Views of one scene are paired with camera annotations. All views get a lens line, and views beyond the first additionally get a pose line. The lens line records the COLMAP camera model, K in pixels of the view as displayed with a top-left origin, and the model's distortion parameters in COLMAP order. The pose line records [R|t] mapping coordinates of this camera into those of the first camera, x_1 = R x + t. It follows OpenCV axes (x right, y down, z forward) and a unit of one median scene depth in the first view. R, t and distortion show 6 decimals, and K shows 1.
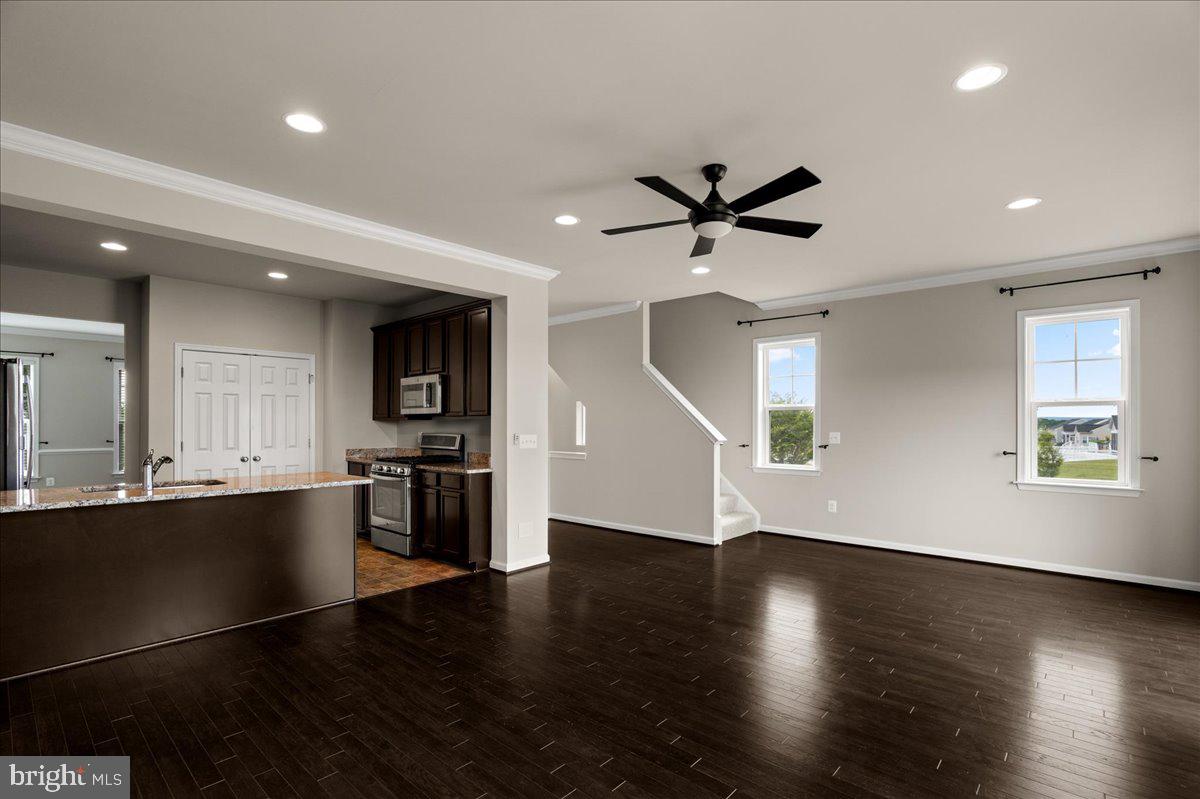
lens RADIAL K [[567.3, 0, 602.1], [0, 567.3, 417.9], [0, 0, 1]] dist [-0.000020, 0.000020]
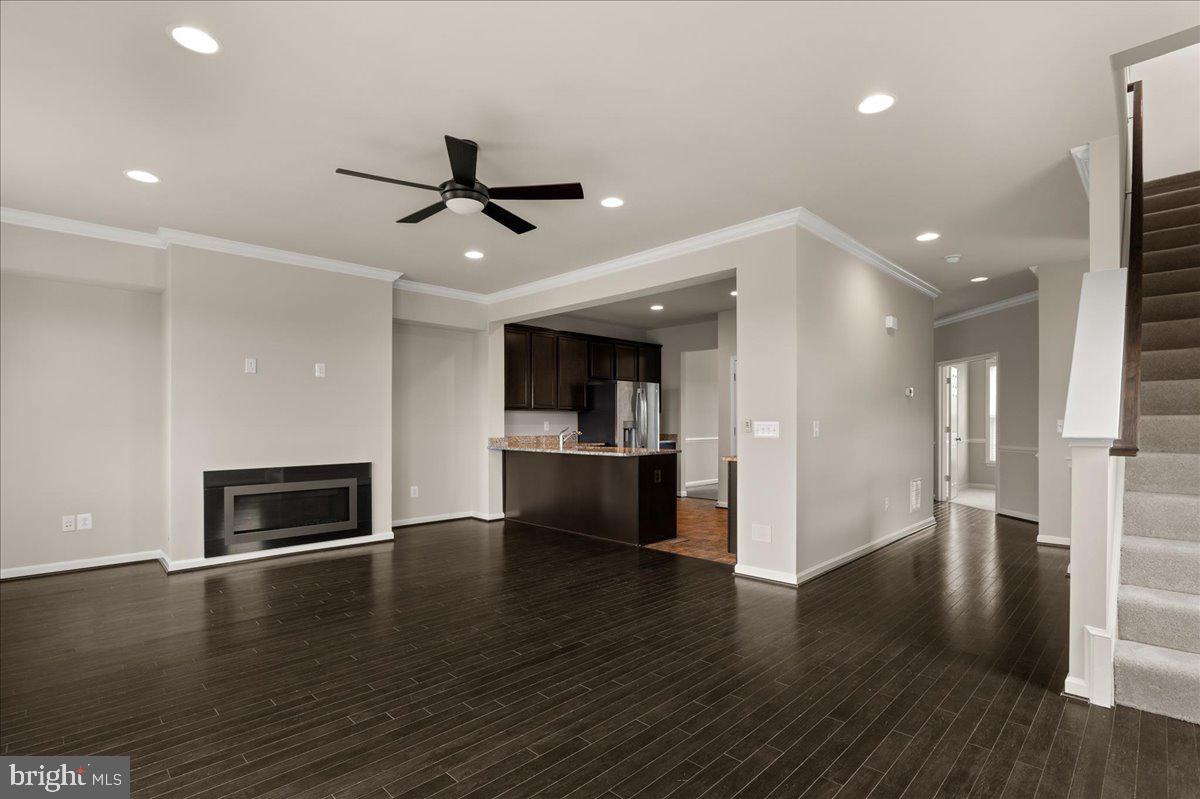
lens RADIAL K [[593.1, 0, 598.6], [0, 593.1, 427.8], [0, 0, 1]] dist [-0.000712, -0.000038]
pose [[-0.066237, 0.009416, -0.997759, 0.787001], [0.017792, 0.999808, 0.008254, 0.028887], [0.997645, -0.017206, -0.066392, 0.846353]]
